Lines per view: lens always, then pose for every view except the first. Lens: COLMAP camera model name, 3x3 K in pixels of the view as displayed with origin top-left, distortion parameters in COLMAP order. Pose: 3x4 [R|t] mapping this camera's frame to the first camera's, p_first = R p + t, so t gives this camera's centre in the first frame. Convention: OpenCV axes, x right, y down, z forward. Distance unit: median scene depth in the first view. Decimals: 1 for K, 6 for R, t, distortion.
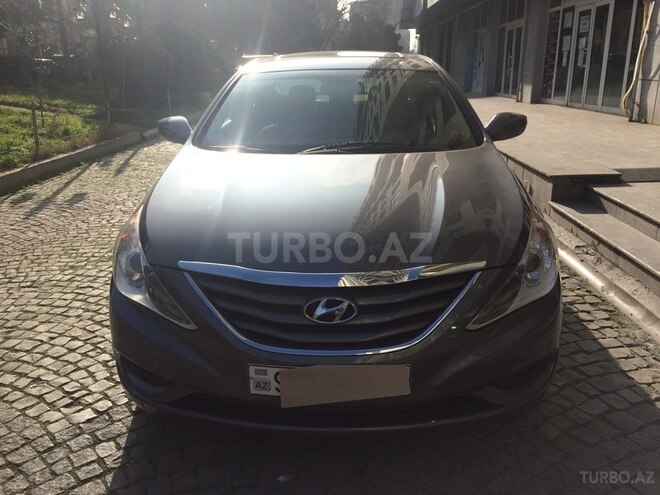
lens RADIAL K [[566.7, 0, 330.0], [0, 566.7, 247.5], [0, 0, 1]] dist [0.036308, -0.009908]
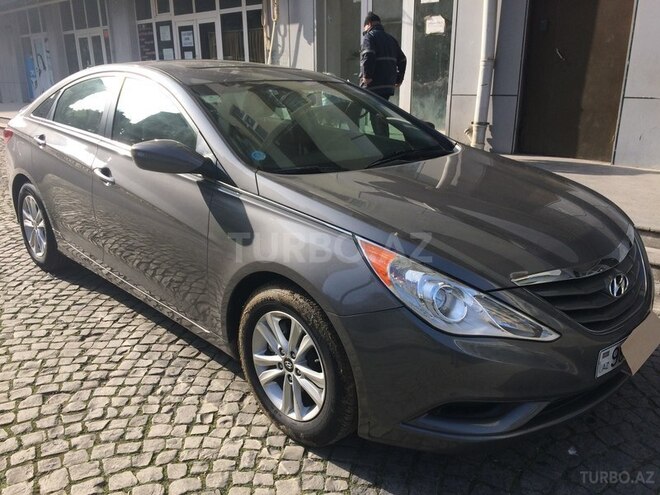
lens RADIAL K [[566.7, 0, 330.0], [0, 566.7, 247.5], [0, 0, 1]] dist [0.036308, -0.009908]
pose [[0.697515, -0.199220, 0.688320, -0.689574], [0.209433, 0.975310, 0.070052, -0.099345], [-0.685281, 0.095295, 0.722017, 0.302684]]
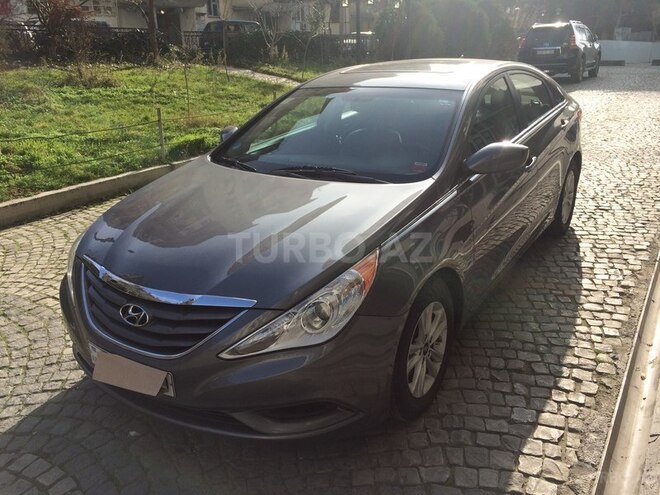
lens RADIAL K [[566.7, 0, 330.0], [0, 566.7, 247.5], [0, 0, 1]] dist [0.036308, -0.009908]
pose [[0.851295, 0.163607, -0.498527, 0.546336], [-0.133889, 0.986423, 0.095094, -0.119635], [0.507317, -0.014206, 0.861643, 0.076709]]
